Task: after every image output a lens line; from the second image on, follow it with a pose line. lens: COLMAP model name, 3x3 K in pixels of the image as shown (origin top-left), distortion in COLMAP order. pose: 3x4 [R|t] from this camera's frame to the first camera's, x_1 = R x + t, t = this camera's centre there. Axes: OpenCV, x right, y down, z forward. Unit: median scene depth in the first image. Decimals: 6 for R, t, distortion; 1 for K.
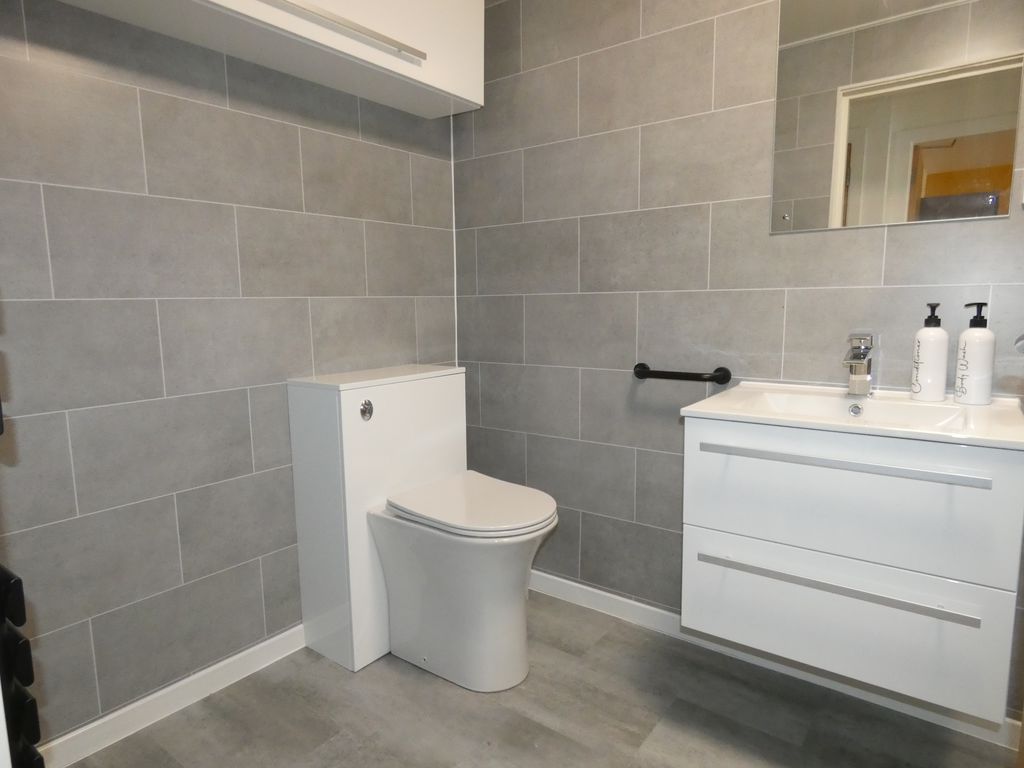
lens RADIAL K [[613.8, 0, 512.2], [0, 613.8, 384.0], [0, 0, 1]] dist [0.005387, 0.001290]
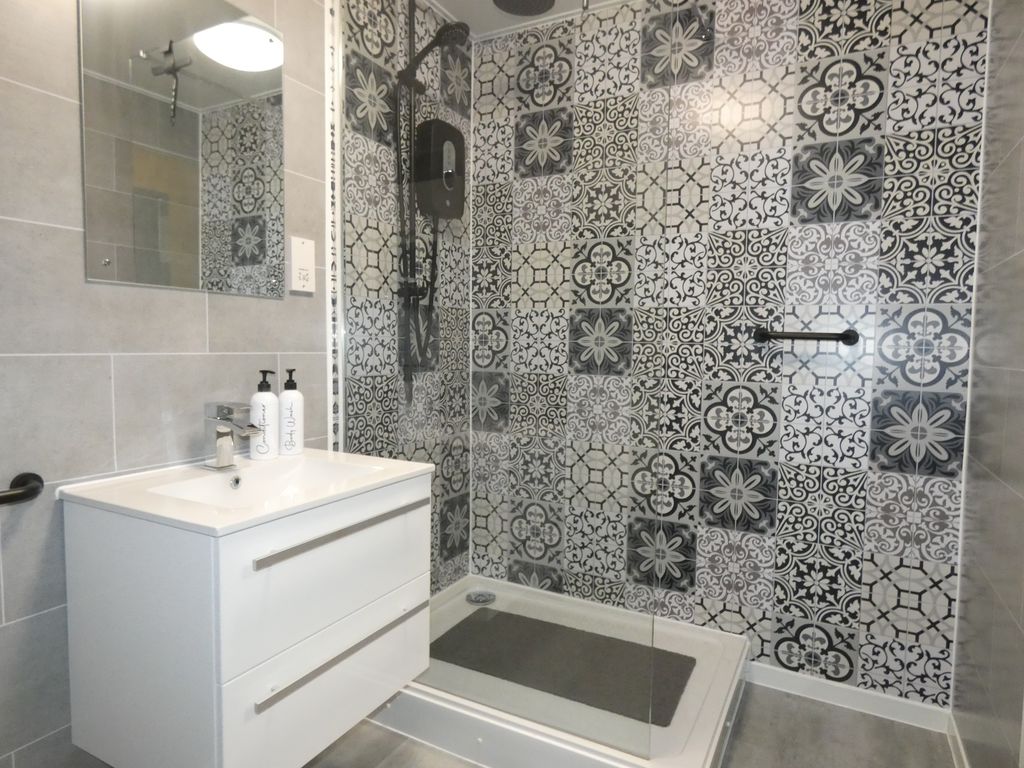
lens RADIAL K [[613.8, 0, 511.9], [0, 613.8, 384.5], [0, 0, 1]] dist [0.005387, 0.001290]
pose [[-0.164117, -0.021554, 0.986205, -0.411676], [0.159421, 0.986039, 0.048080, -0.078335], [-0.973473, 0.165112, -0.158390, 0.669629]]
